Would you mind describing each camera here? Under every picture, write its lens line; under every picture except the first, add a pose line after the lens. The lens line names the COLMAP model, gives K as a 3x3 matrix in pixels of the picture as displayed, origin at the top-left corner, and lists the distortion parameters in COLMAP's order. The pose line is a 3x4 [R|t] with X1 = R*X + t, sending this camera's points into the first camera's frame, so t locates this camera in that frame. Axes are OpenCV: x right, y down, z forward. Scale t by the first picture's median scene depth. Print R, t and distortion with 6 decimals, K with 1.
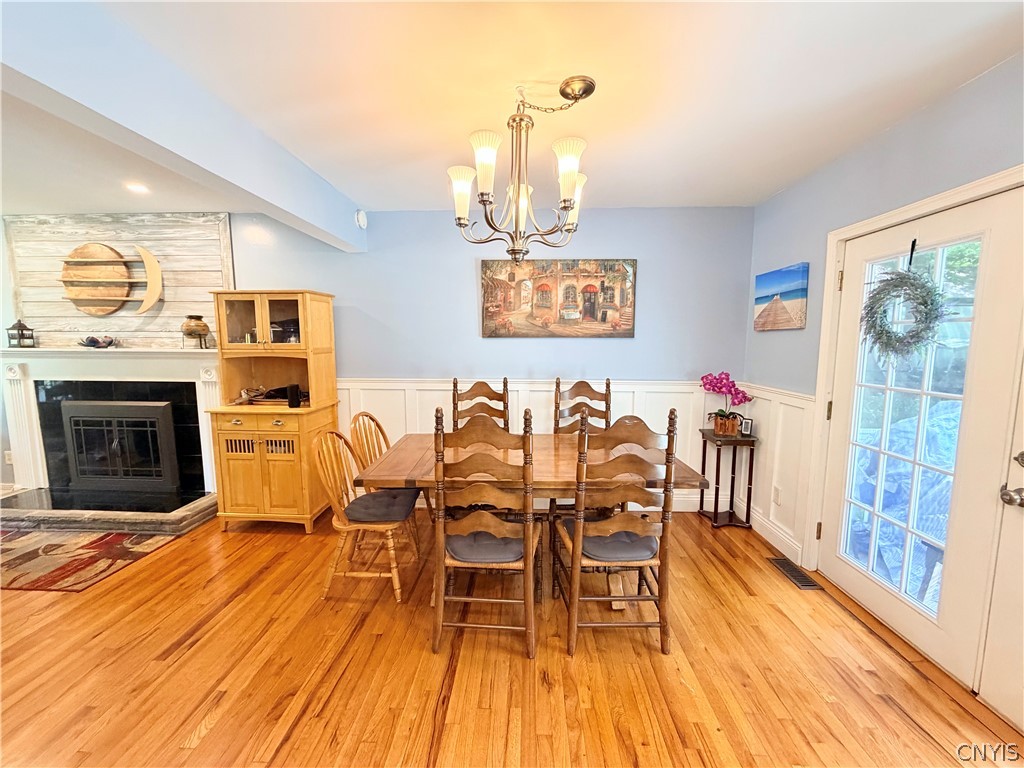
lens RADIAL K [[405.4, 0, 509.3], [0, 405.4, 386.5], [0, 0, 1]] dist [-0.002332, 0.000261]
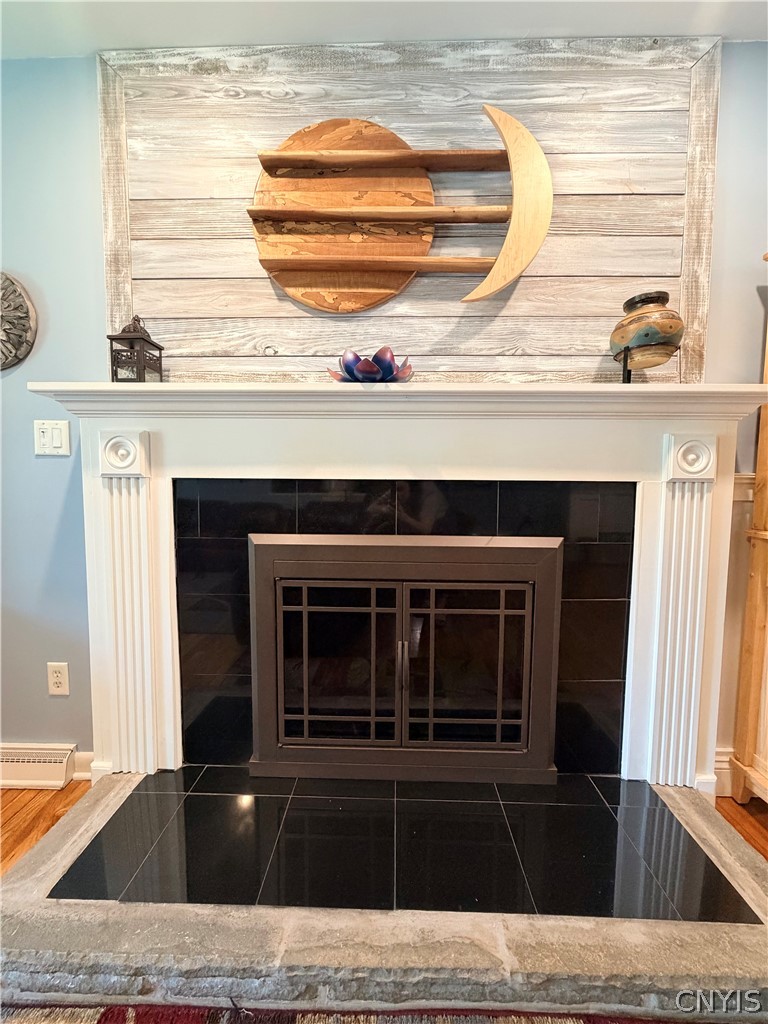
lens RADIAL K [[405.4, 0, 383.7], [0, 405.4, 510.4], [0, 0, 1]] dist [-0.002332, 0.000261]
pose [[0.999776, 0.000435, 0.021166, -0.996358], [0.000497, 0.999031, -0.044007, 0.030234], [-0.021165, 0.044007, 0.998807, 0.632497]]
